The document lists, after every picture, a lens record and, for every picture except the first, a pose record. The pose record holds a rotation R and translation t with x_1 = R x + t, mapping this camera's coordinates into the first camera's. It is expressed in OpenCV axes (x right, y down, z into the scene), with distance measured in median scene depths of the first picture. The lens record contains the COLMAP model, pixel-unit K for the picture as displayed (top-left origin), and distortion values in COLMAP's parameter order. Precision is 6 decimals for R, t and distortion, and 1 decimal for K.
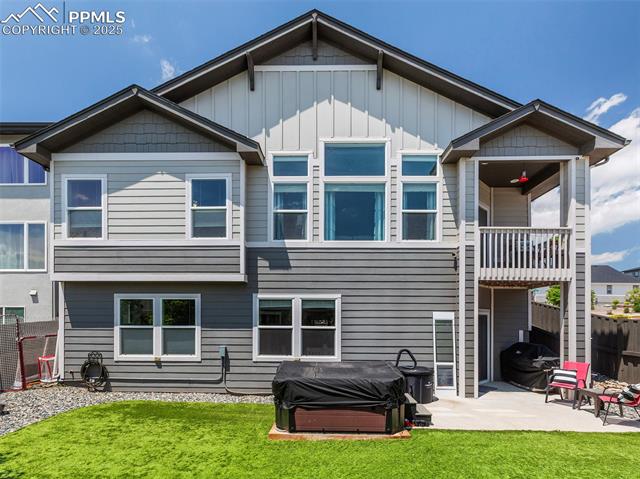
lens RADIAL K [[329.9, 0, 320.1], [0, 329.9, 241.6], [0, 0, 1]] dist [0.000577, -0.000011]
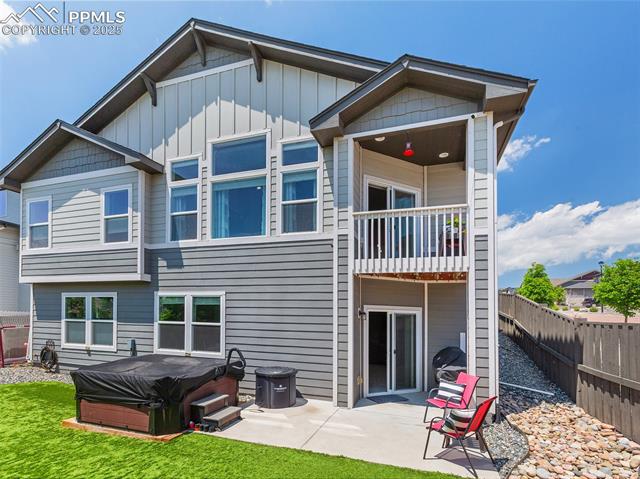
lens RADIAL K [[316.3, 0, 320.0], [0, 316.3, 239.5], [0, 0, 1]] dist [0.002032, 0.000430]
pose [[0.953495, -0.058315, -0.295715, 0.638361], [0.056197, 0.998297, -0.015666, 0.033890], [0.296125, -0.001680, 0.955148, 0.166065]]
